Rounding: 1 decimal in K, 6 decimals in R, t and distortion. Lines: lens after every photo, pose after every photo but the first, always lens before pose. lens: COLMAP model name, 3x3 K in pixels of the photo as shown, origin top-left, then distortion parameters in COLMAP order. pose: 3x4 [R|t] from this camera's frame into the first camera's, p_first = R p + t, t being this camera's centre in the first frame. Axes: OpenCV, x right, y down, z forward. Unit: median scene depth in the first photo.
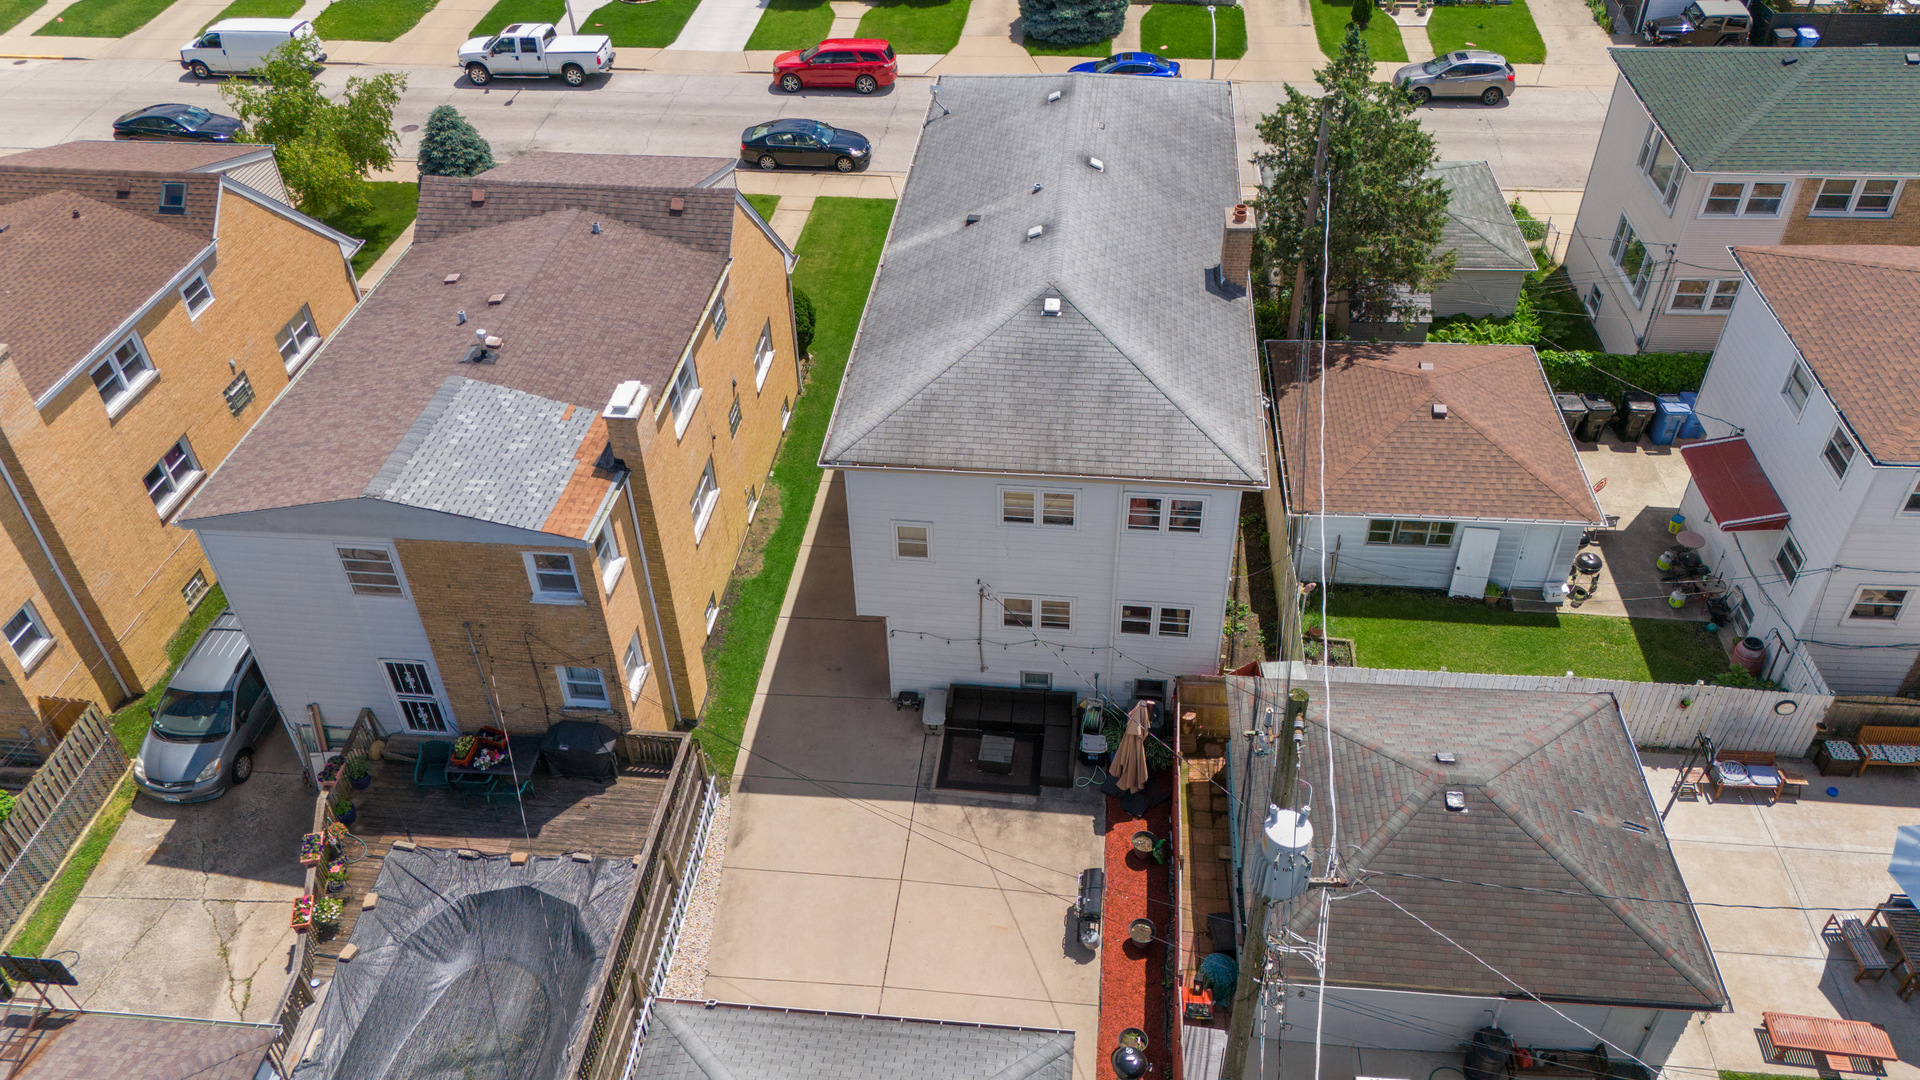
lens RADIAL K [[1398.6, 0, 960.0], [0, 1398.6, 540.0], [0, 0, 1]] dist [0.081150, -0.071004]
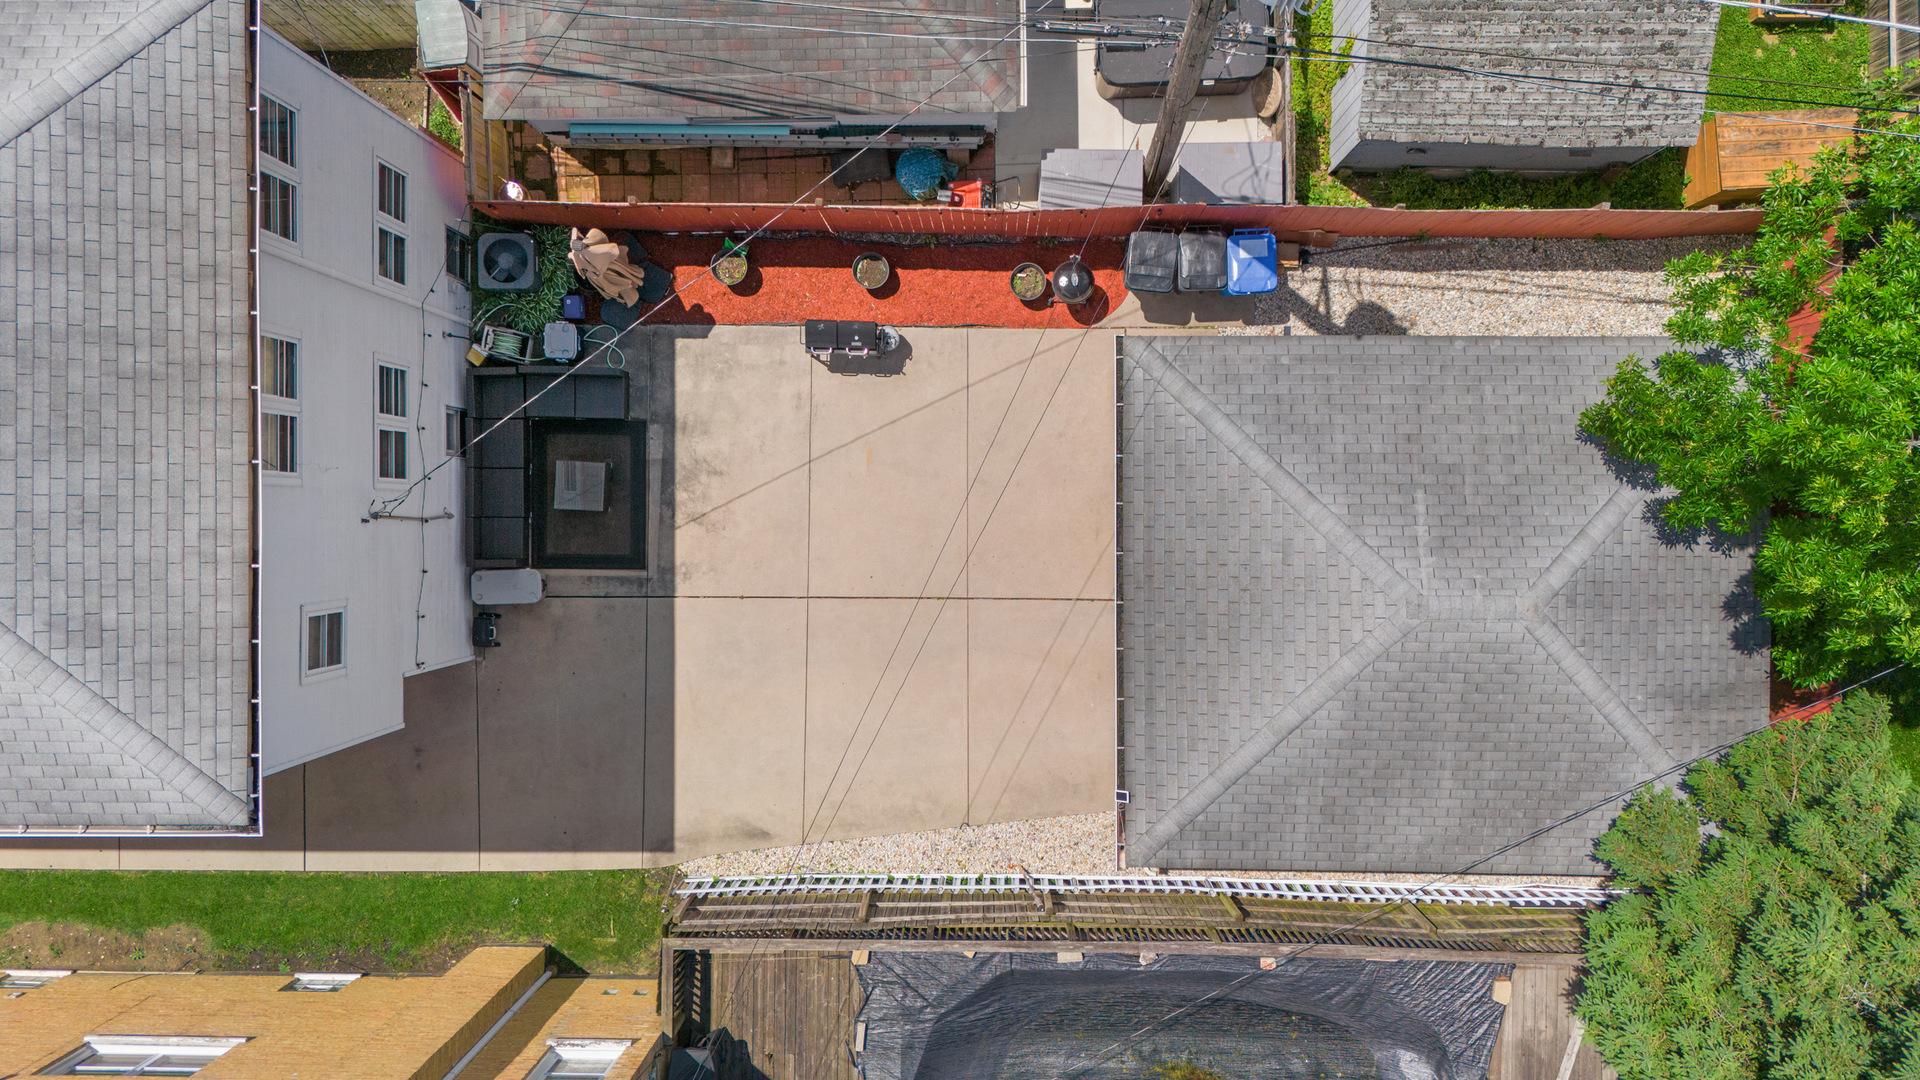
lens RADIAL K [[1415.9, 0, 960.0], [0, 1415.9, 540.0], [0, 0, 1]] dist [0.092481, -0.084039]
pose [[-0.102569, -0.994711, 0.005478, -0.022921], [0.660719, -0.064011, 0.747899, -0.249646], [-0.743593, 0.080331, 0.663790, 0.421933]]
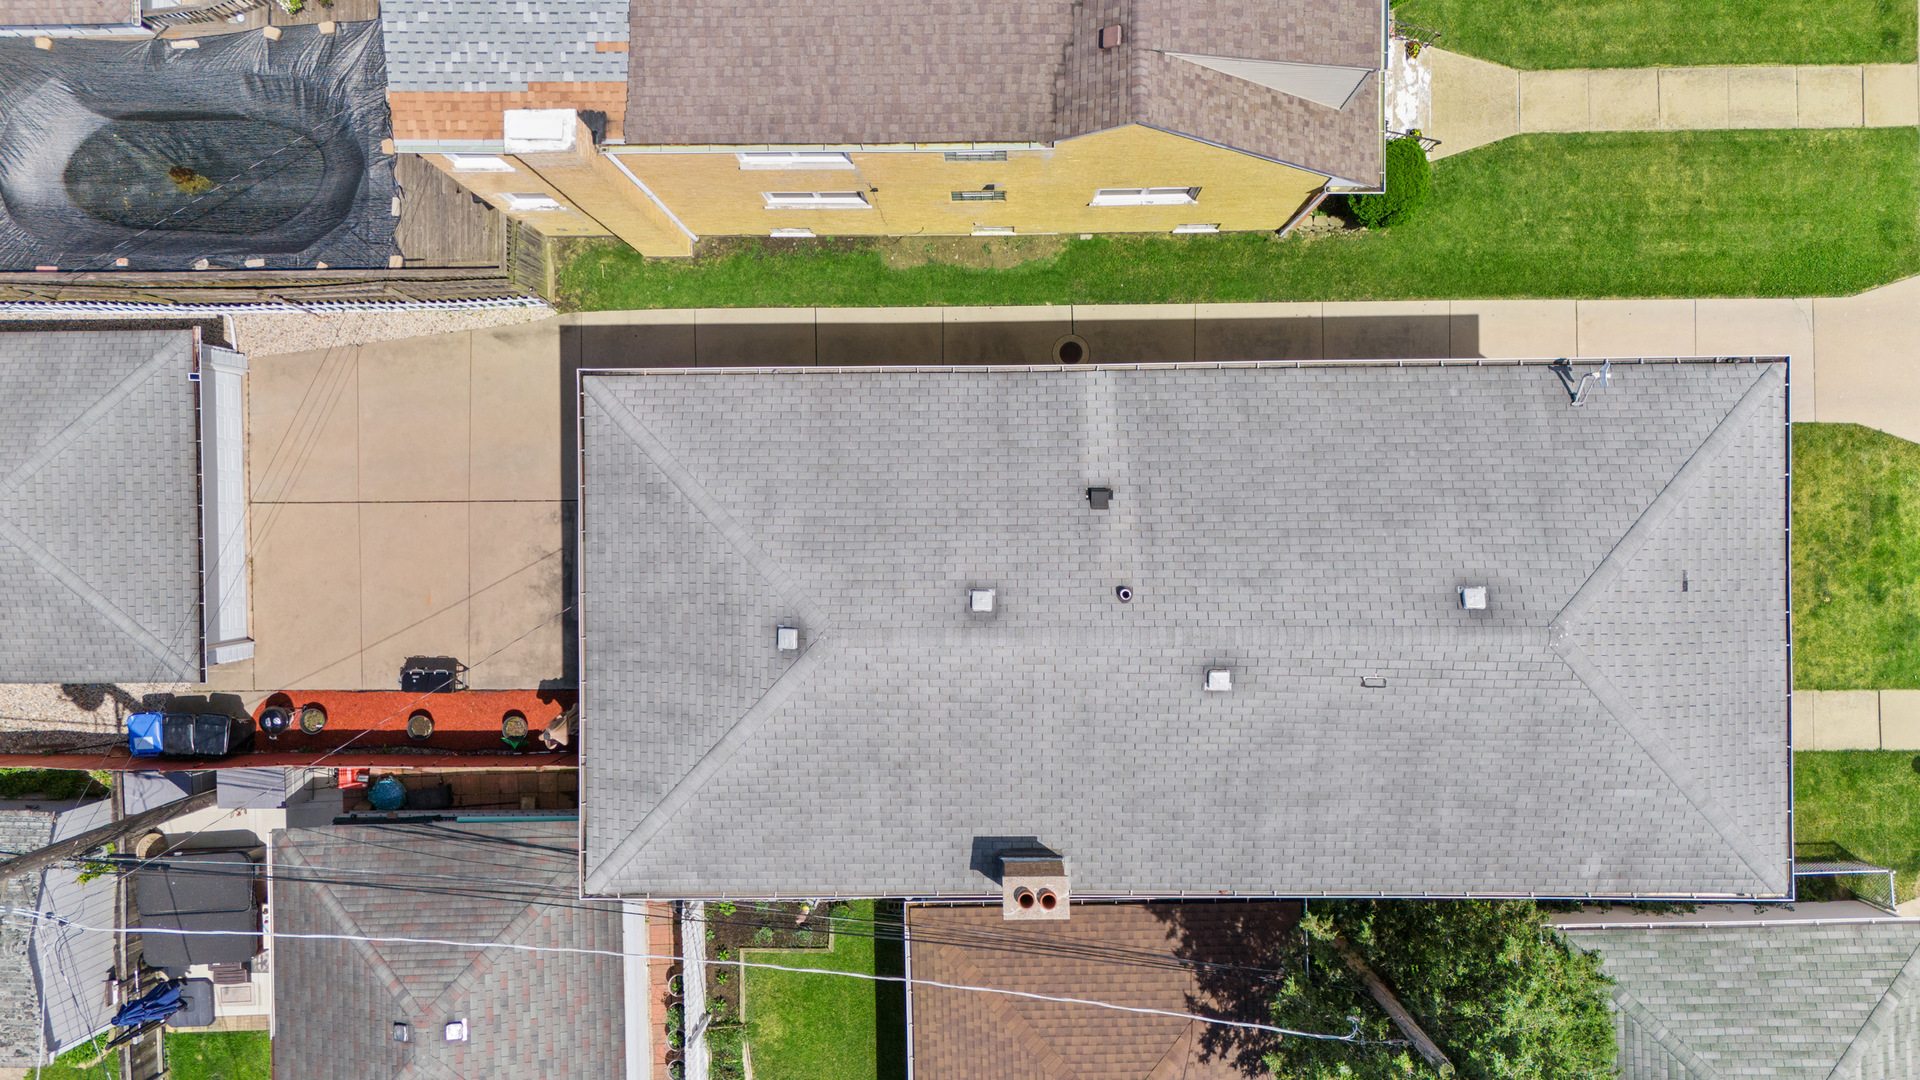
lens RADIAL K [[1415.9, 0, 960.0], [0, 1415.9, 540.0], [0, 0, 1]] dist [0.092481, -0.084039]
pose [[0.118636, 0.992812, 0.015783, 0.013425], [-0.617349, 0.061302, 0.784297, -0.801680], [0.777693, -0.102790, 0.620184, 0.585216]]
